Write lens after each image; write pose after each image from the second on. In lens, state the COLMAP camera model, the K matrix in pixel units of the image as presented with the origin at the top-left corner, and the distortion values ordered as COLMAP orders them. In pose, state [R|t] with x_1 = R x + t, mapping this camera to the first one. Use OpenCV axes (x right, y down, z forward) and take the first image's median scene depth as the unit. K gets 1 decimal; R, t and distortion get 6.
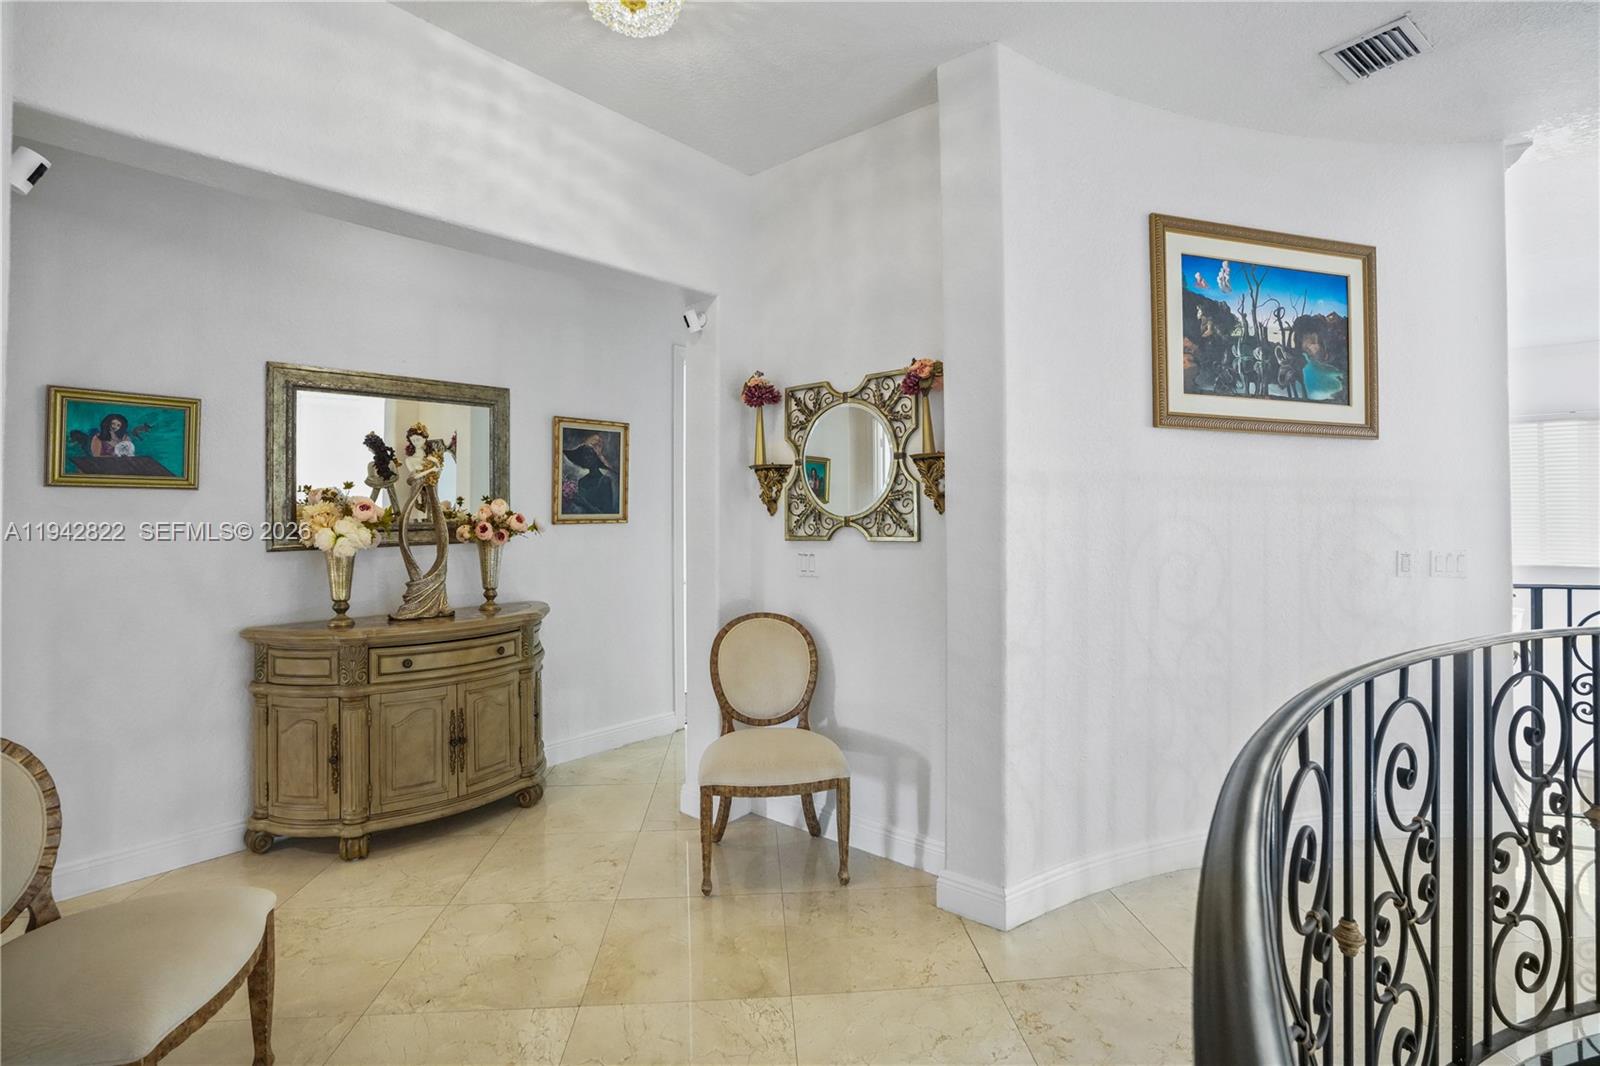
lens RADIAL K [[740.6, 0, 812.4], [0, 740.6, 502.6], [0, 0, 1]] dist [-0.067877, 0.025571]
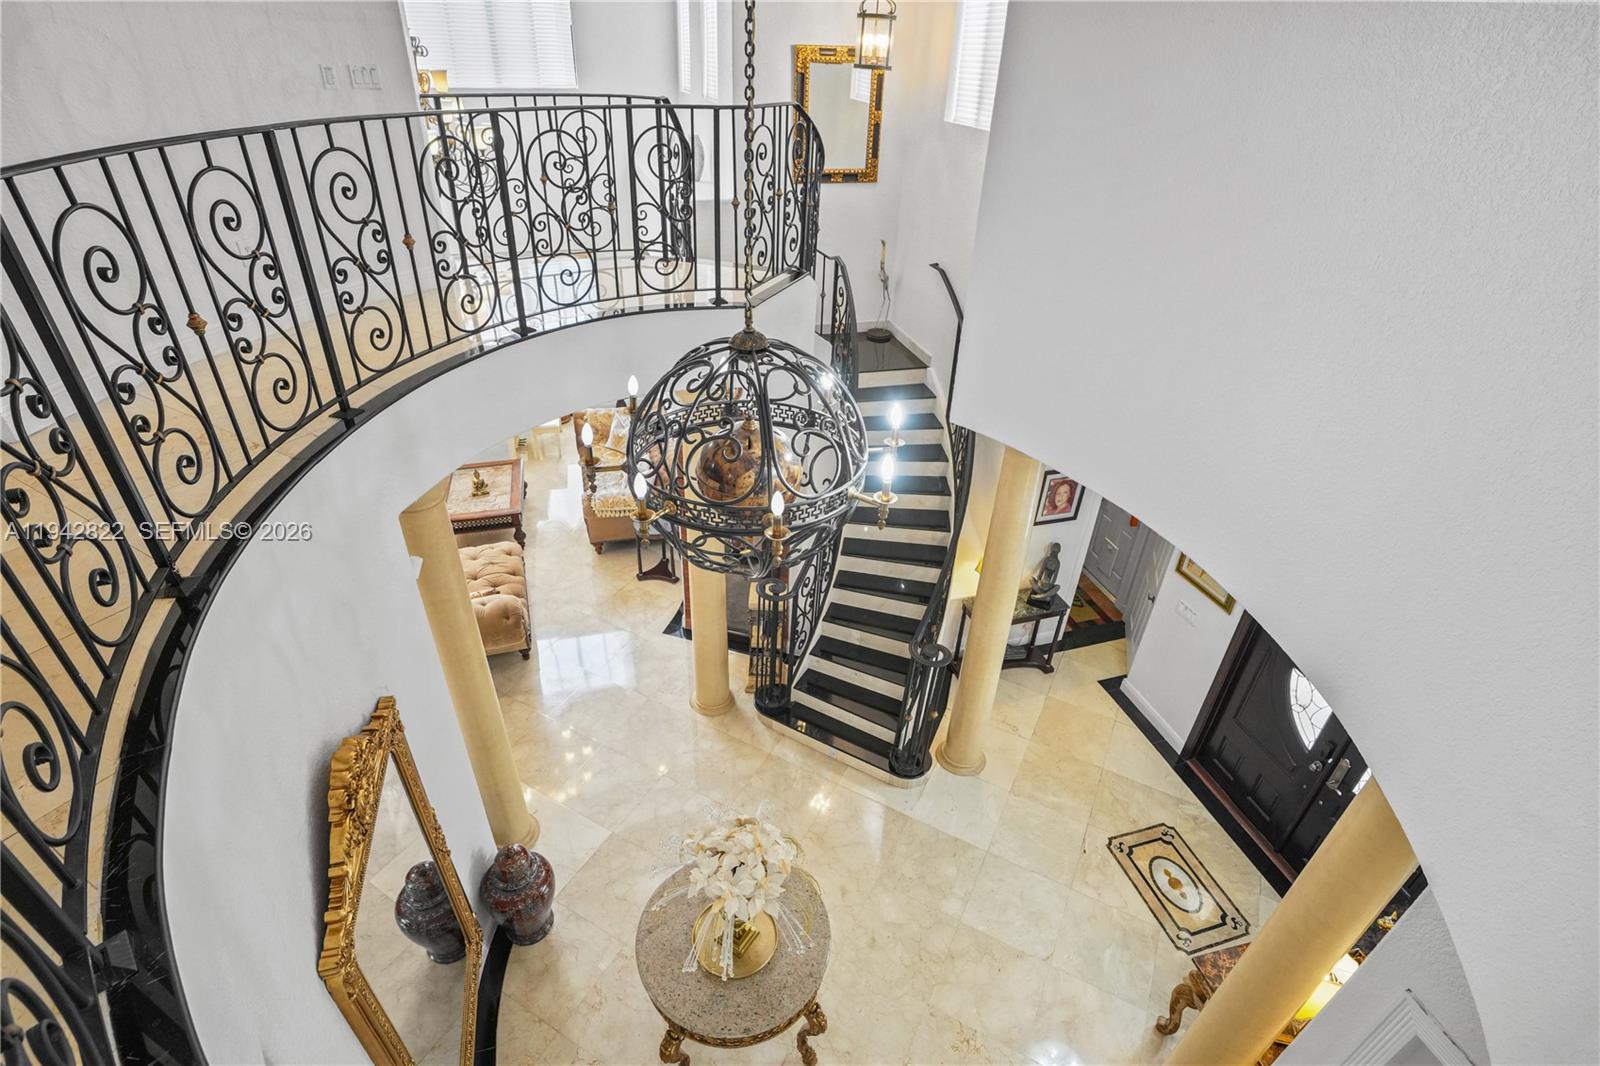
lens RADIAL K [[762.0, 0, 803.4], [0, 762.0, 527.3], [0, 0, 1]] dist [-0.067388, 0.028086]
pose [[0.546451, -0.426952, 0.720488, 0.045288], [-0.058691, 0.838656, 0.541490, 0.004466], [-0.835432, -0.338184, 0.433227, -0.486562]]
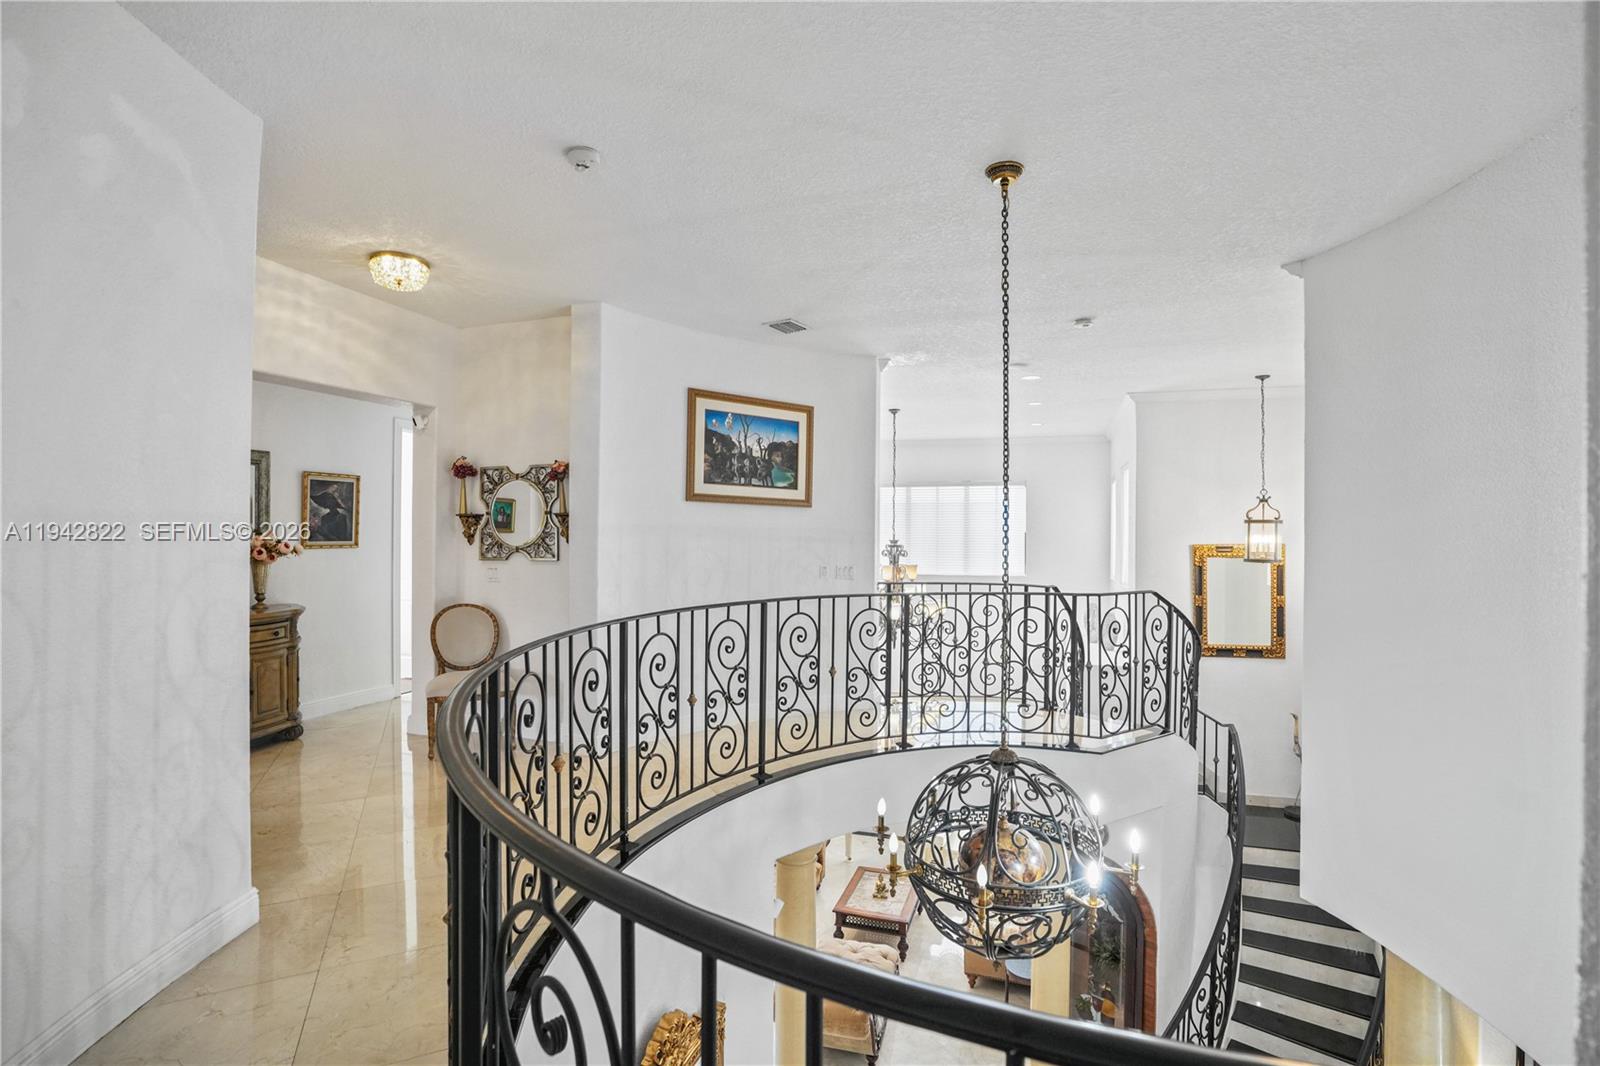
lens RADIAL K [[742.4, 0, 804.4], [0, 742.4, 538.2], [0, 0, 1]] dist [-0.068103, 0.024366]
pose [[0.927960, 0.009491, 0.372560, 0.029625], [-0.016894, 0.999719, 0.016612, -0.040447], [-0.372298, -0.021709, 0.927859, -0.869377]]
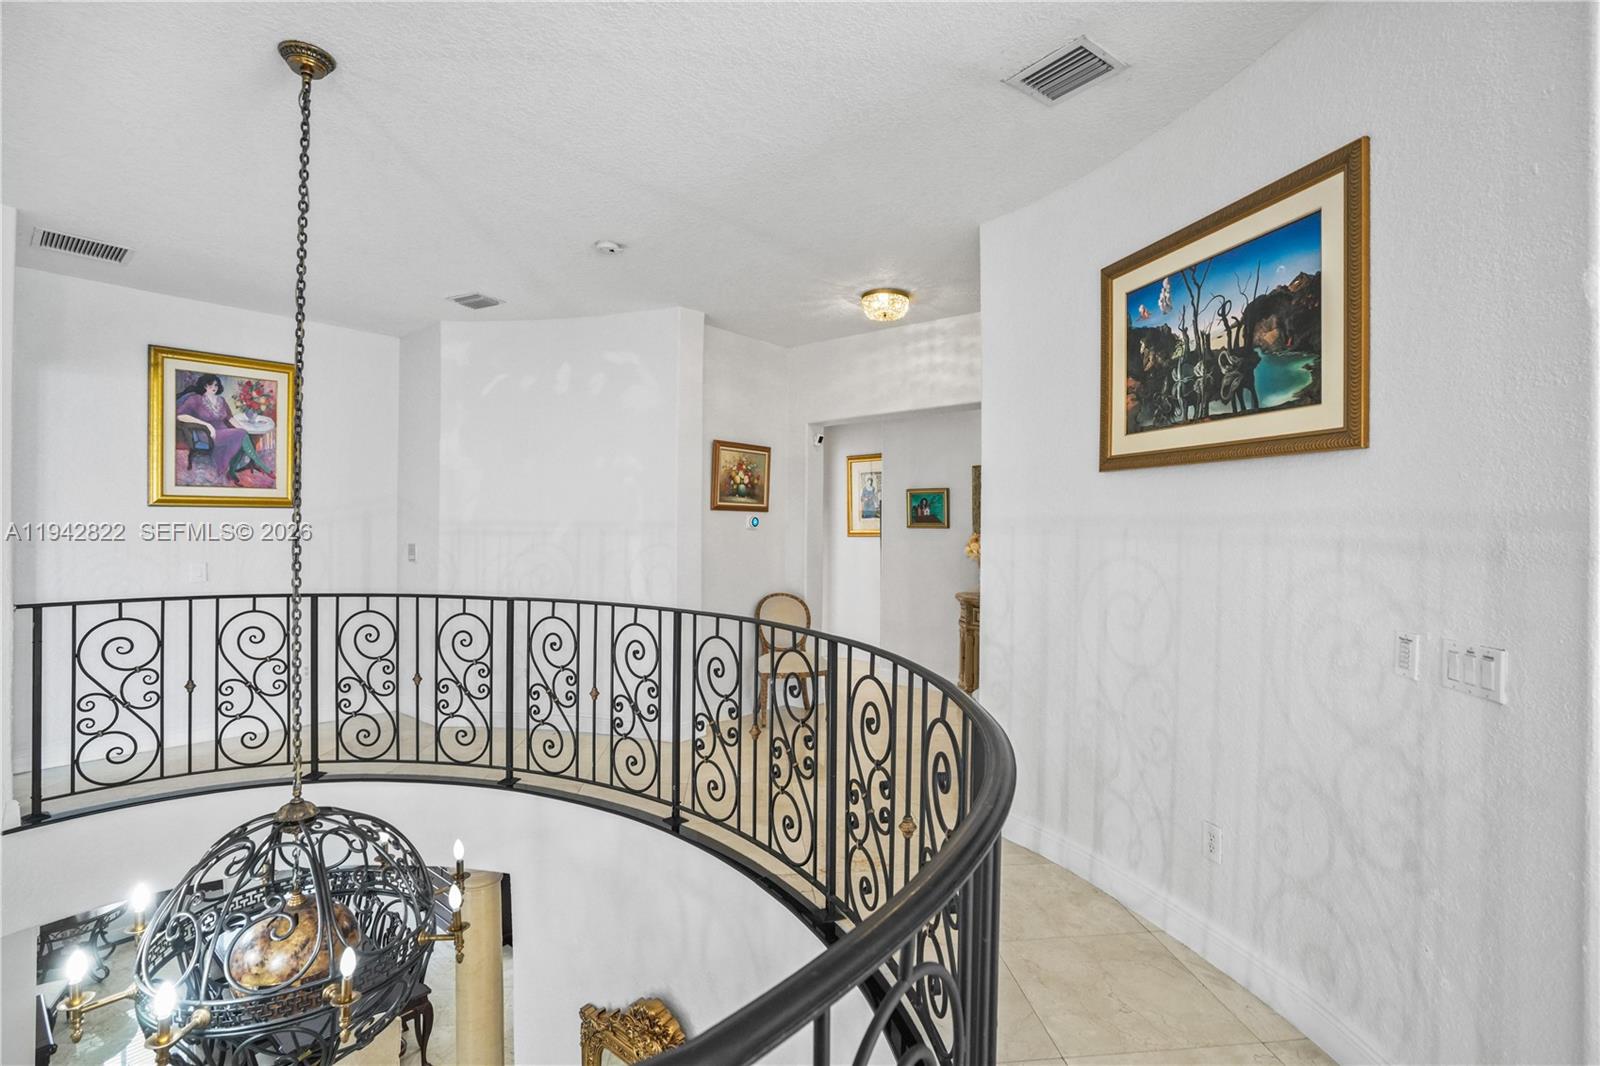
lens RADIAL K [[742.4, 0, 804.4], [0, 742.4, 538.2], [0, 0, 1]] dist [-0.068103, 0.024366]
pose [[0.008355, 0.013748, -0.999871, 1.453074], [0.012762, 0.999823, 0.013854, -0.025374], [0.999884, -0.012876, 0.008178, 0.521013]]
